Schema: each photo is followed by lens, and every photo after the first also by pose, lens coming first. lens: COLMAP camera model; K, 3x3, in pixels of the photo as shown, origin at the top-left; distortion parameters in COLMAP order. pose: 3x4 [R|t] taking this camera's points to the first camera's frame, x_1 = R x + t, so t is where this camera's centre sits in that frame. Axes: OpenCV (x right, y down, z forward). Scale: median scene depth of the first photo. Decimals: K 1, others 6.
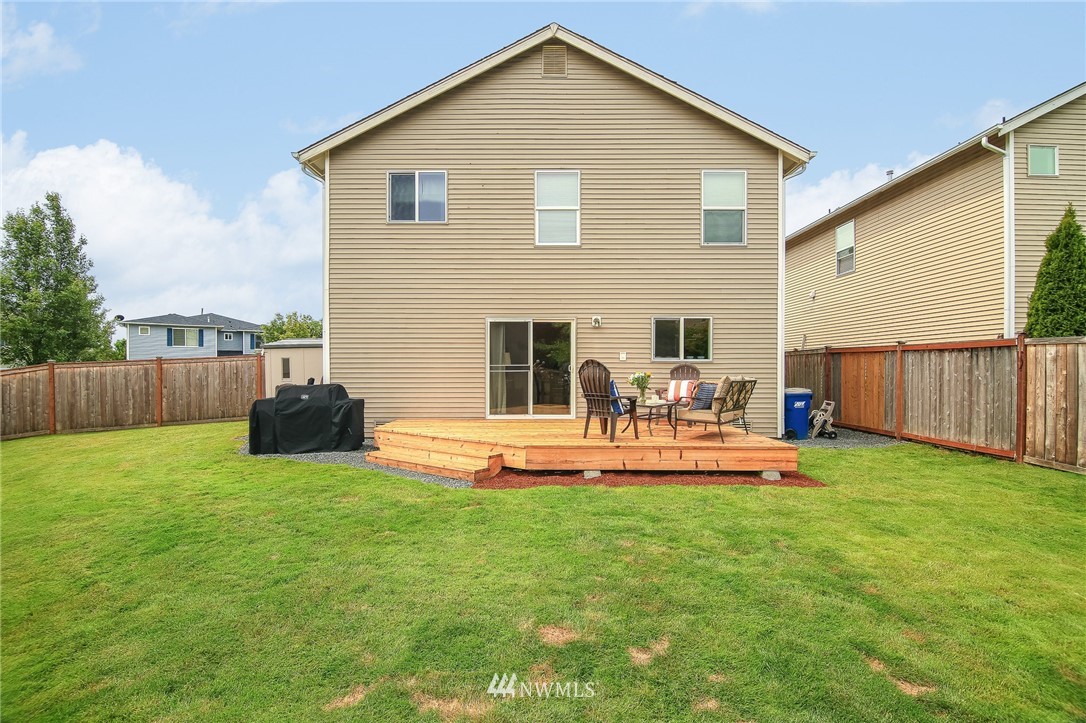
lens RADIAL K [[479.5, 0, 543.0], [0, 479.5, 361.5], [0, 0, 1]] dist [-0.000669, 0.000007]
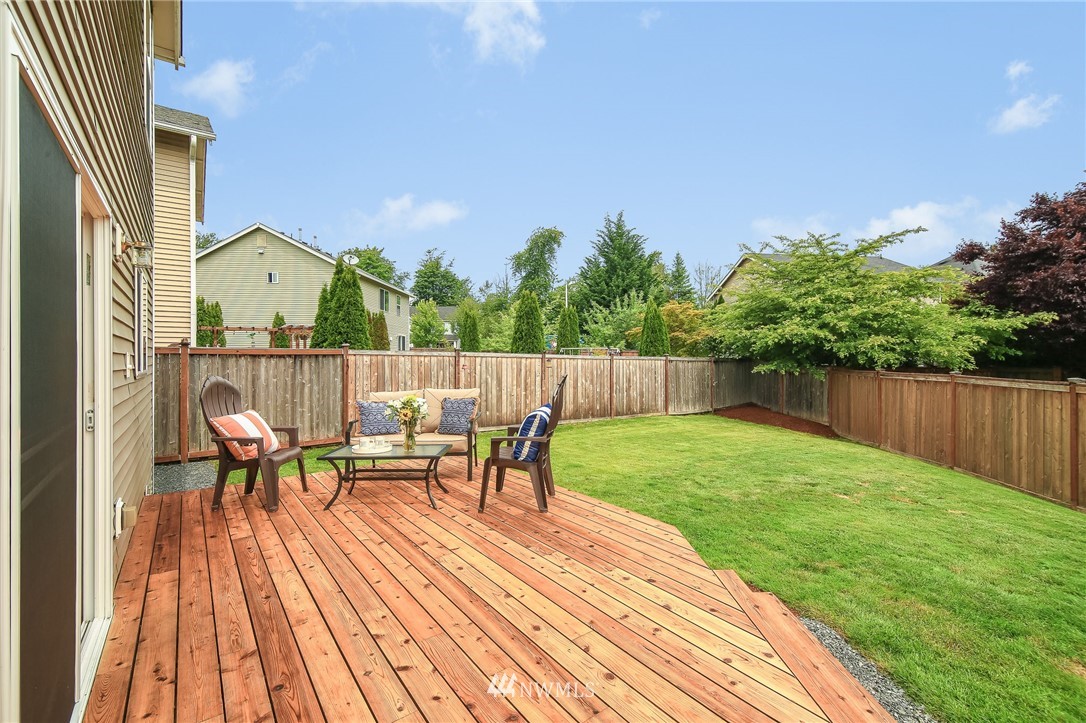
lens RADIAL K [[479.5, 0, 543.0], [0, 479.5, 361.5], [0, 0, 1]] dist [-0.000669, 0.000007]
pose [[-0.599032, -0.015439, 0.800576, -0.336537], [-0.010300, 0.999880, 0.011576, -0.031939], [-0.800659, -0.001312, -0.599119, 1.212760]]
